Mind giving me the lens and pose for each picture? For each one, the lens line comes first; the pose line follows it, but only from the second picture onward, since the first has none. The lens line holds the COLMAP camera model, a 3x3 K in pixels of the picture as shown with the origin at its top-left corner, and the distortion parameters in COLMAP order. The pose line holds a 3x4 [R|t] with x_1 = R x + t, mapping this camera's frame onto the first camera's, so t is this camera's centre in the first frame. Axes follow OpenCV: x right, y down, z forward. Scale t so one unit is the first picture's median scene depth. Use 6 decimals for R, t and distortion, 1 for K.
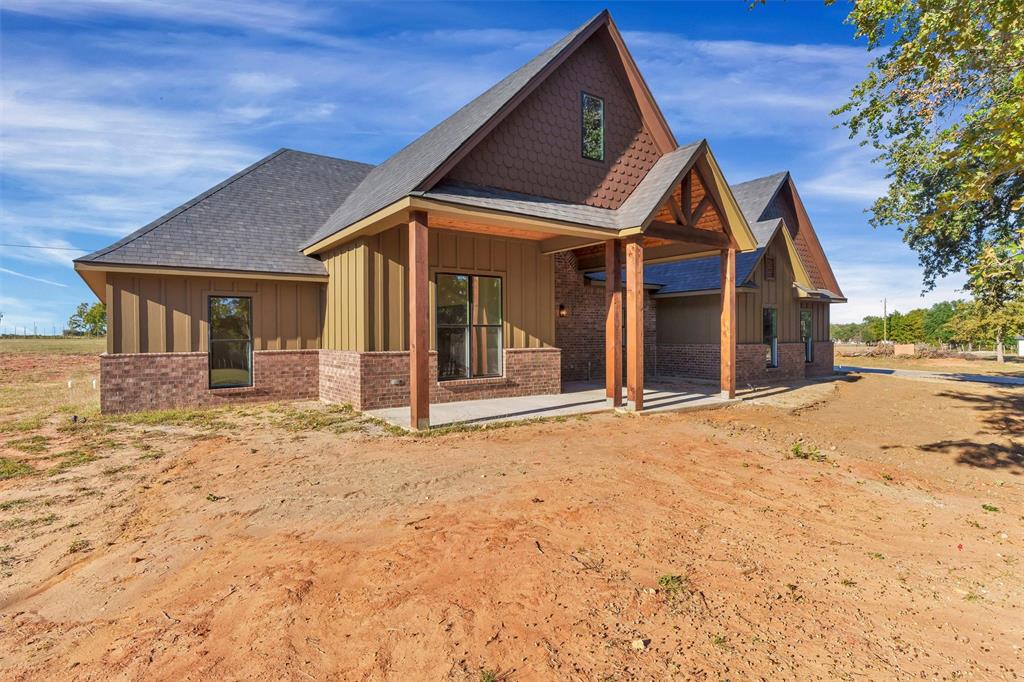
lens RADIAL K [[530.4, 0, 512.0], [0, 530.4, 341.0], [0, 0, 1]] dist [-0.000208, 0.000000]
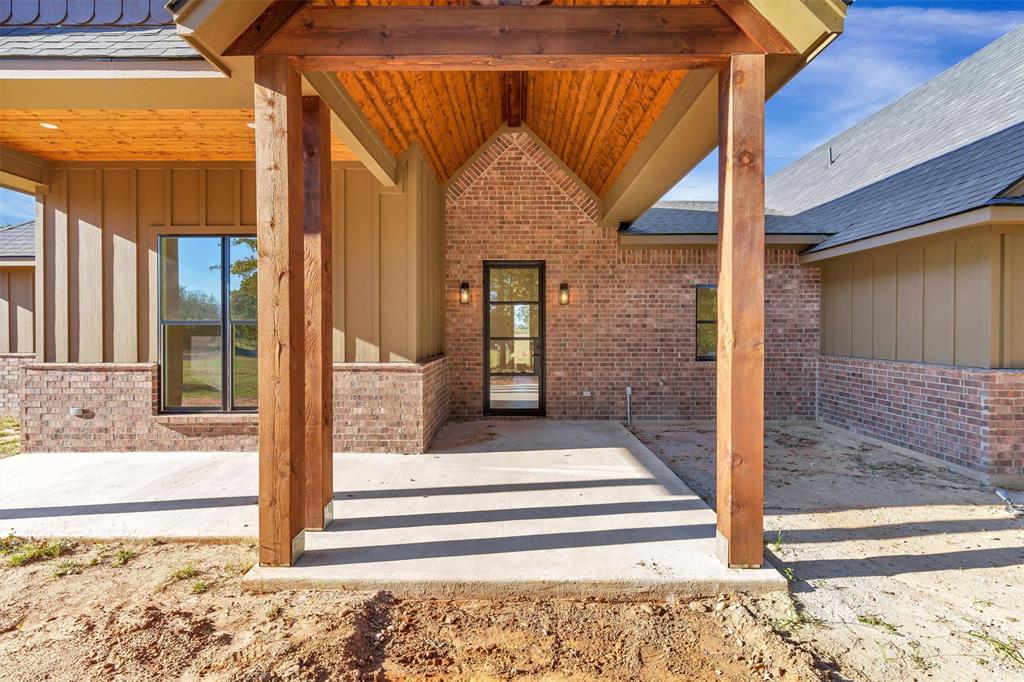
lens RADIAL K [[478.2, 0, 512.0], [0, 478.2, 341.0], [0, 0, 1]] dist [0.000052, 0.000090]
pose [[0.805904, 0.016495, -0.591817, 0.438489], [-0.010376, 0.999852, 0.013738, -0.016845], [0.591956, -0.004931, 0.805955, 0.687038]]
